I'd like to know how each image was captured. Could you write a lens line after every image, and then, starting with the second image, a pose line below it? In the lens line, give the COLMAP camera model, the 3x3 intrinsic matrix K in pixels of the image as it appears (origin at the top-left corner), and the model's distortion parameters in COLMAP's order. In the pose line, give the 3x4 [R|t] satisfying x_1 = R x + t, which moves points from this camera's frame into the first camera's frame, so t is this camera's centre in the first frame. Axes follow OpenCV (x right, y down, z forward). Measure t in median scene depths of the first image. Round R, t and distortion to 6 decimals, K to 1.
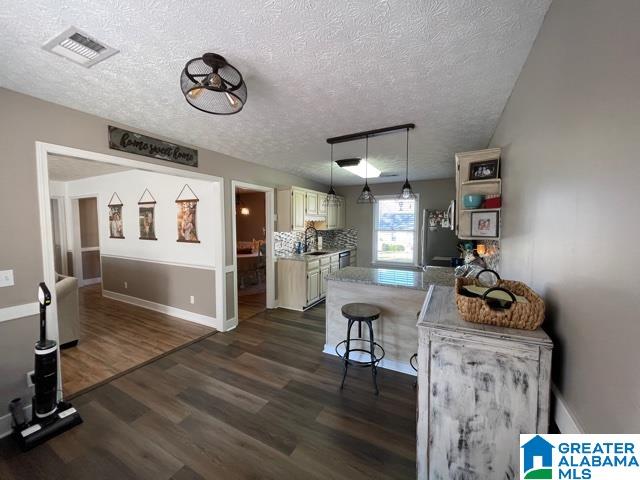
lens RADIAL K [[257.9, 0, 314.3], [0, 257.9, 237.9], [0, 0, 1]] dist [-0.000801, -0.001058]
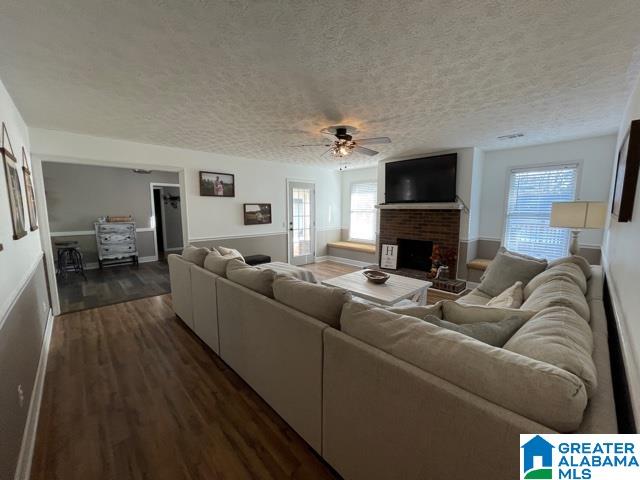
lens RADIAL K [[257.9, 0, 317.4], [0, 257.9, 242.0], [0, 0, 1]] dist [-0.000801, -0.001058]
pose [[-0.952111, -0.042006, 0.302853, -2.178717], [0.015219, 0.982779, 0.184156, -0.105258], [-0.305373, 0.179946, -0.935076, 2.148729]]
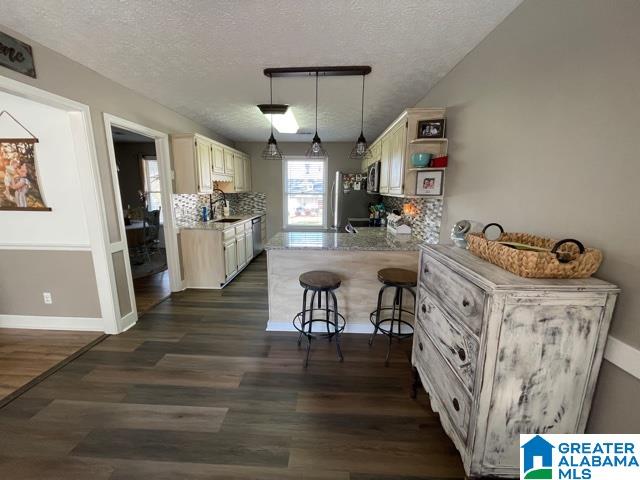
lens RADIAL K [[257.9, 0, 314.1], [0, 257.9, 238.7], [0, 0, 1]] dist [-0.000801, -0.001058]
pose [[0.900317, -0.074253, 0.428854, -0.198204], [0.016447, 0.990440, 0.136960, 0.016590], [-0.434924, -0.116254, 0.892931, 0.205710]]
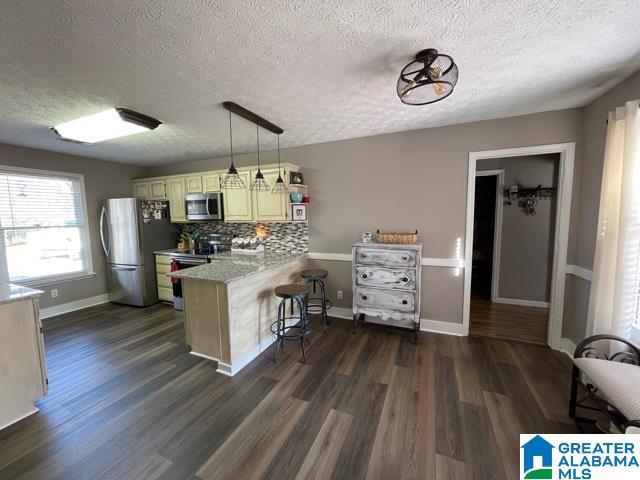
lens RADIAL K [[257.9, 0, 316.3], [0, 257.9, 239.0], [0, 0, 1]] dist [-0.000801, -0.001058]
pose [[-0.080983, -0.086636, 0.992943, -0.826552], [0.070616, 0.993213, 0.092419, -0.025868], [-0.994211, 0.077602, -0.074316, 0.886884]]
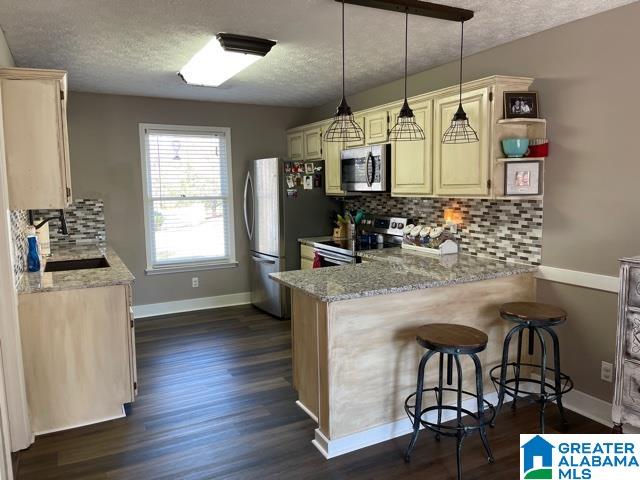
lens RADIAL K [[484.2, 0, 318.4], [0, 484.2, 241.6], [0, 0, 1]] dist [0.033926, -0.007944]
pose [[0.557609, -0.104788, 0.823463, -0.749724], [0.061188, 0.994490, 0.085119, -0.023327], [-0.827846, 0.002923, 0.560948, 0.599959]]
